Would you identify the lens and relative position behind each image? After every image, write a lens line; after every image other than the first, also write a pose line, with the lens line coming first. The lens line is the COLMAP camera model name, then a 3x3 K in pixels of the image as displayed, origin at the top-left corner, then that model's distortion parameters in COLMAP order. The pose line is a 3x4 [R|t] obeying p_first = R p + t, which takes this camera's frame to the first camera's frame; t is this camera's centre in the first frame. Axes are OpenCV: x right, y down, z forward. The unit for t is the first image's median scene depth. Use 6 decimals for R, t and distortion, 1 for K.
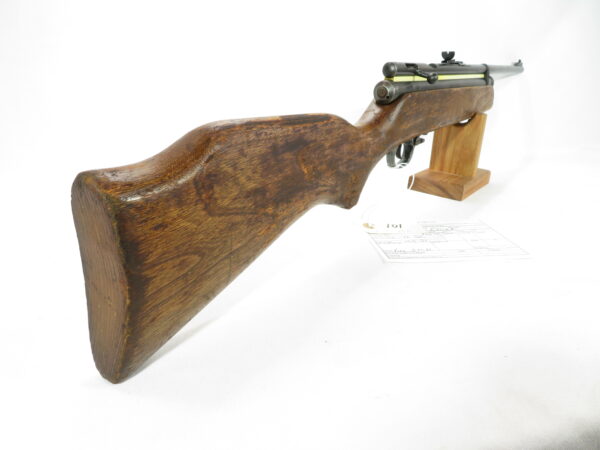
lens RADIAL K [[452.3, 0, 300.0], [0, 452.3, 225.0], [0, 0, 1]] dist [0.003069, 0.004663]
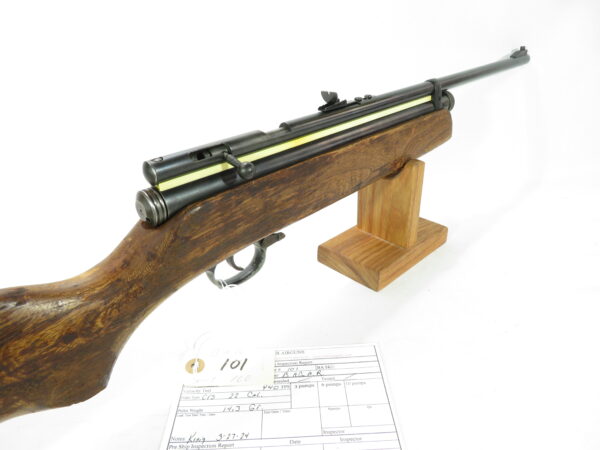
lens RADIAL K [[452.3, 0, 300.0], [0, 452.3, 225.0], [0, 0, 1]] dist [0.003069, 0.004663]
pose [[0.989147, 0.004527, -0.146860, 0.401833], [0.012583, 0.993244, 0.115362, -0.283382], [0.146390, -0.115958, 0.982407, 0.357146]]
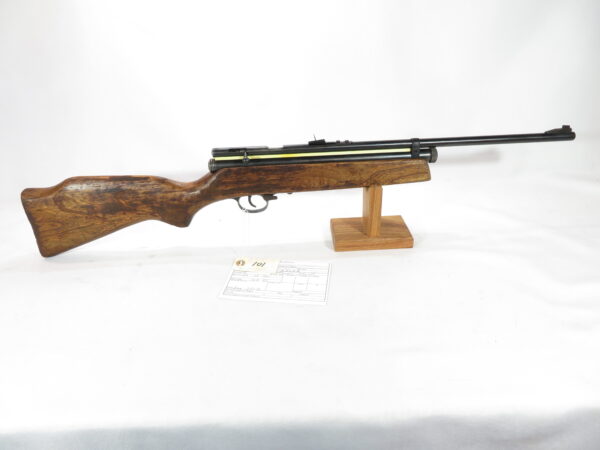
lens RADIAL K [[452.3, 0, 300.0], [0, 452.3, 225.0], [0, 0, 1]] dist [0.003069, 0.004663]
pose [[0.635316, 0.298899, -0.712062, 1.353713], [-0.221693, 0.953839, 0.202590, -0.410496], [0.739747, 0.029150, 0.672253, 0.121695]]
